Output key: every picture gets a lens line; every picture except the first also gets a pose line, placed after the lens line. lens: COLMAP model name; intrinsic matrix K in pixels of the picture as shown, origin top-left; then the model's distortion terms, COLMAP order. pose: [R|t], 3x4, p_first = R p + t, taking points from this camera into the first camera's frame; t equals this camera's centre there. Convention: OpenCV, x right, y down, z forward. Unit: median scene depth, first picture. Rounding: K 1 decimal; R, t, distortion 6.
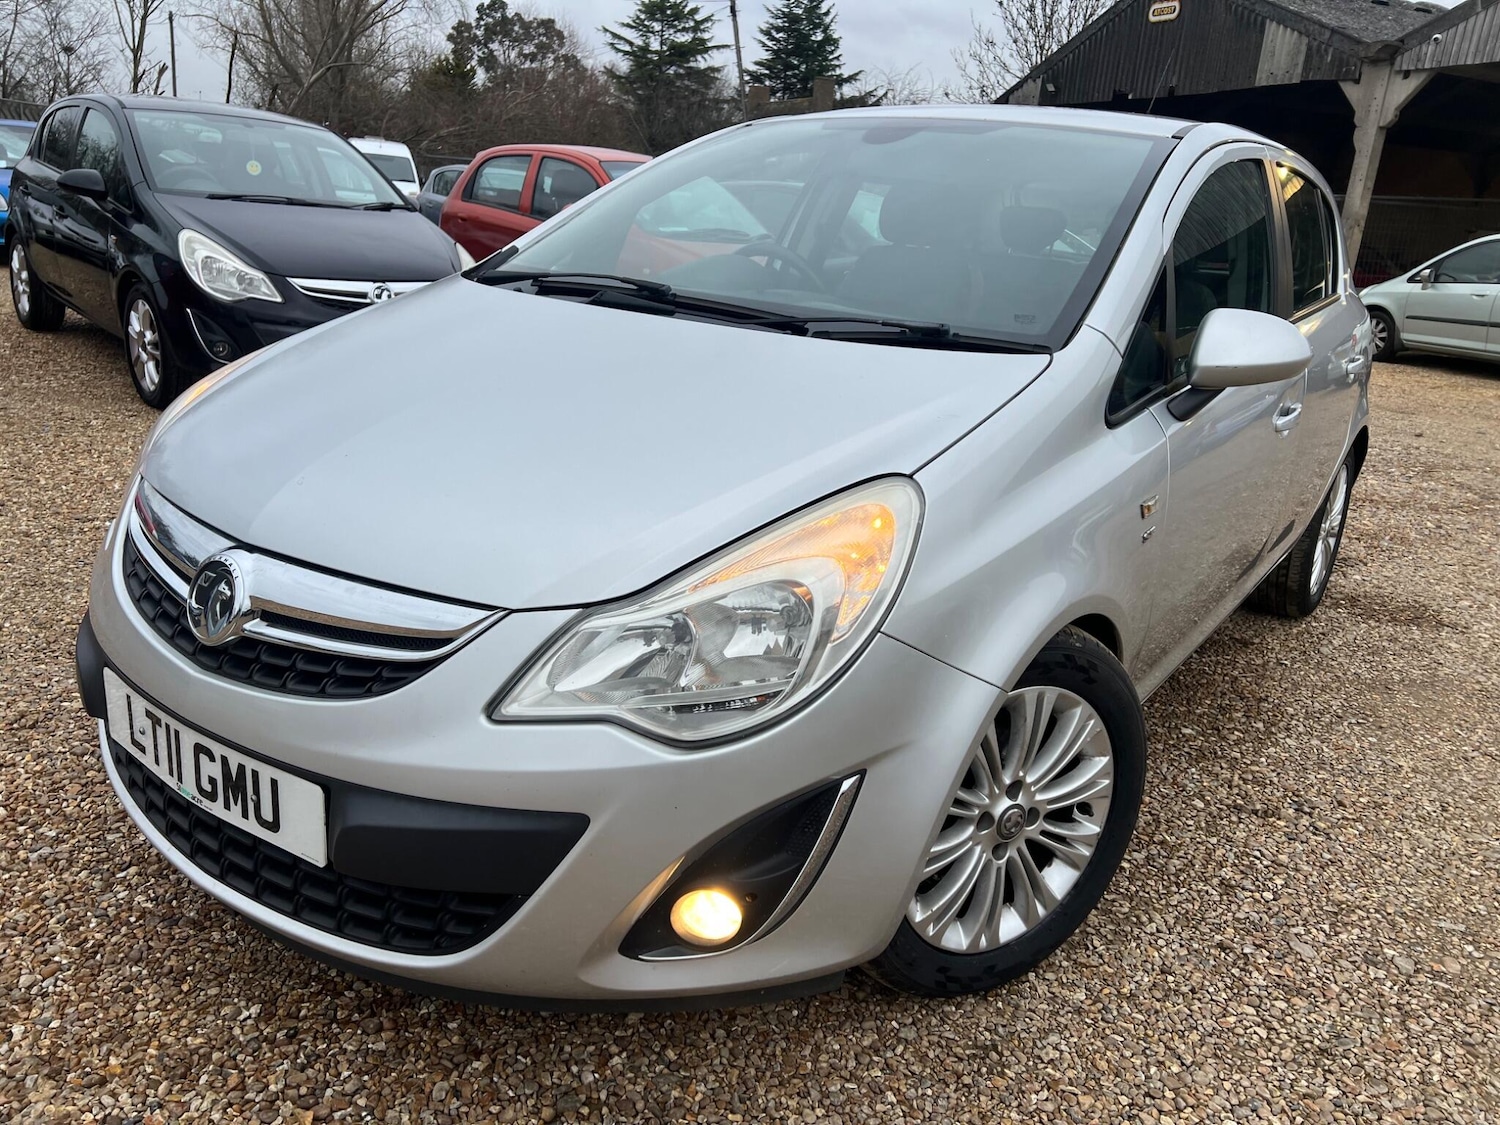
lens RADIAL K [[1121.0, 0, 750.0], [0, 1121.0, 562.5], [0, 0, 1]] dist [0.063774, -0.068752]
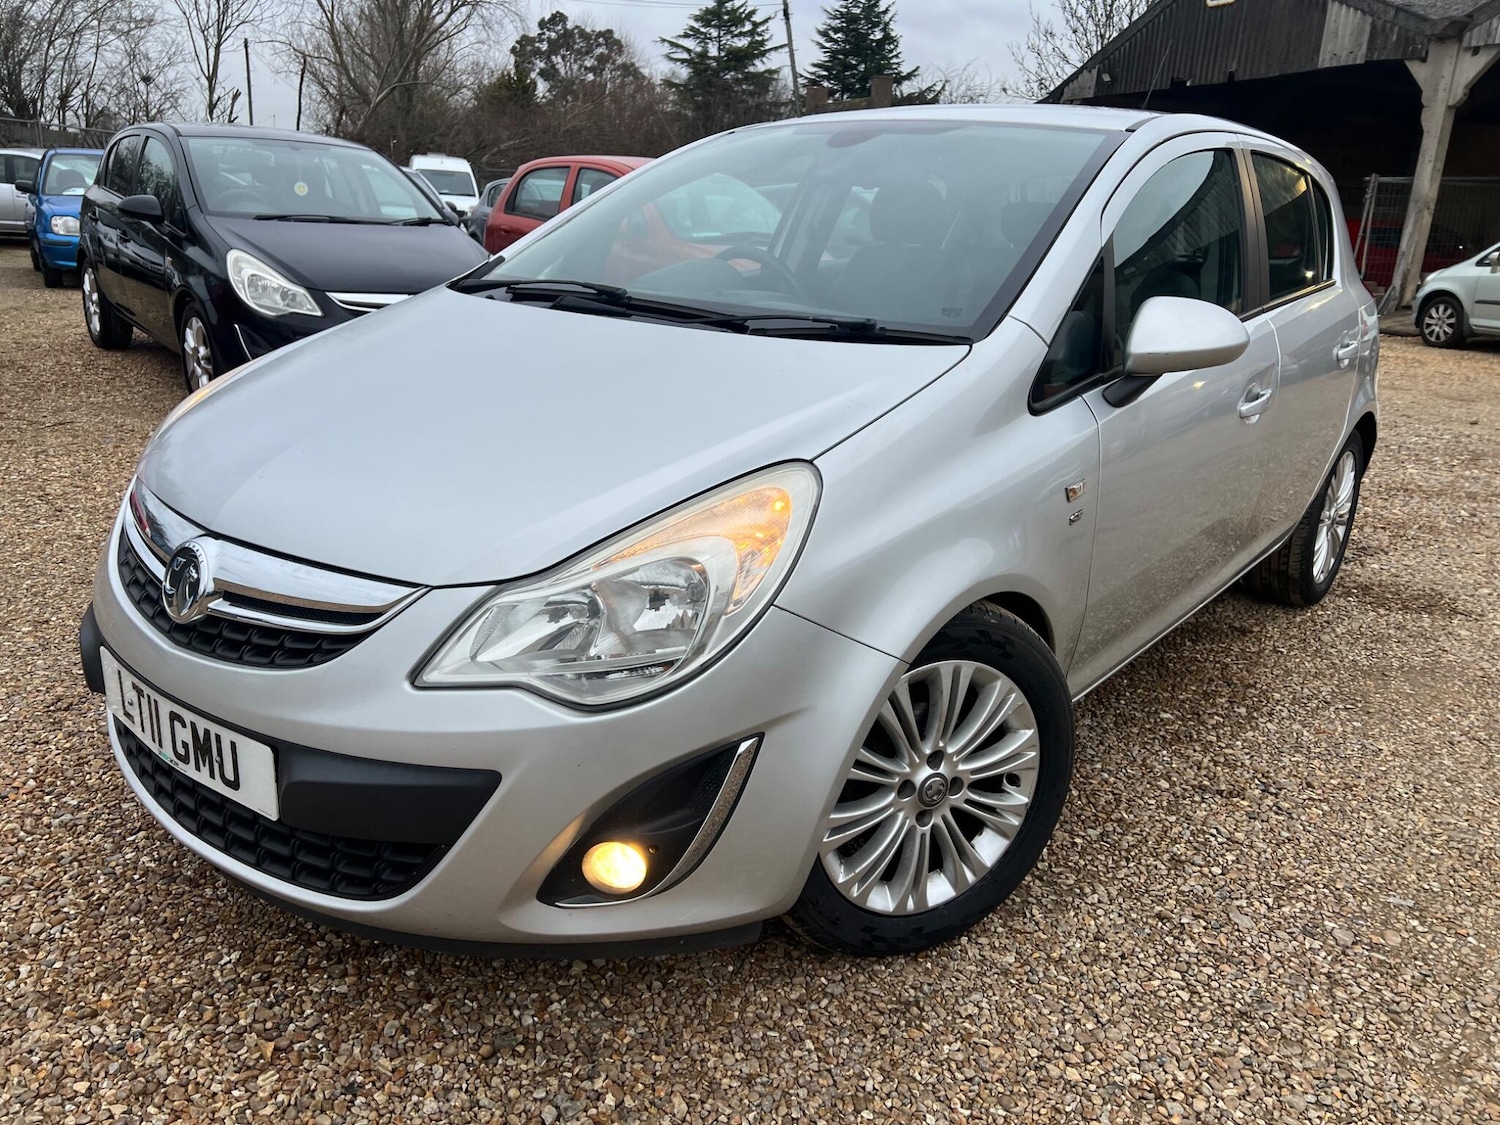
lens RADIAL K [[1120.8, 0, 732.0], [0, 1120.8, 566.5], [0, 0, 1]] dist [0.057633, -0.059361]
pose [[0.997433, -0.009906, -0.070922, 0.114418], [0.009958, 0.999950, 0.000380, 0.017850], [0.070915, -0.001085, 0.997482, -0.057409]]
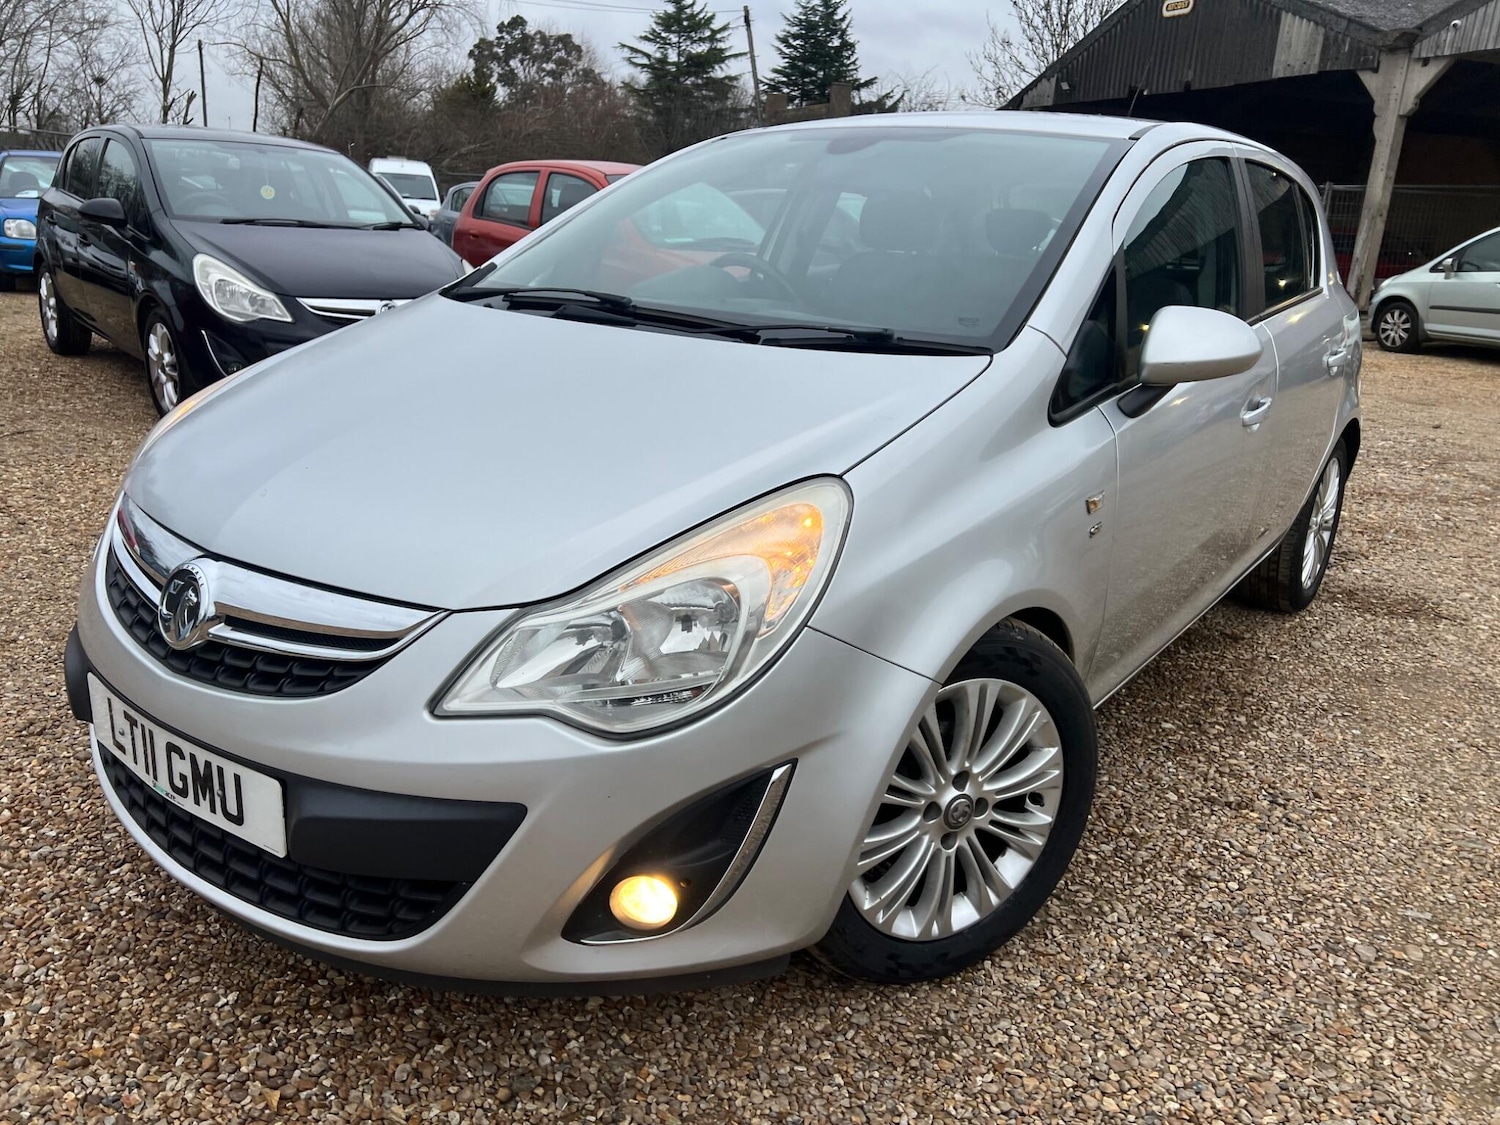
lens RADIAL K [[1121.8, 0, 733.4], [0, 1121.8, 558.3], [0, 0, 1]] dist [0.059657, -0.063636]
pose [[0.999148, -0.017530, -0.037357, 0.065663], [0.017172, 0.999804, -0.009881, 0.005884], [0.037523, 0.009232, 0.999253, -0.032062]]
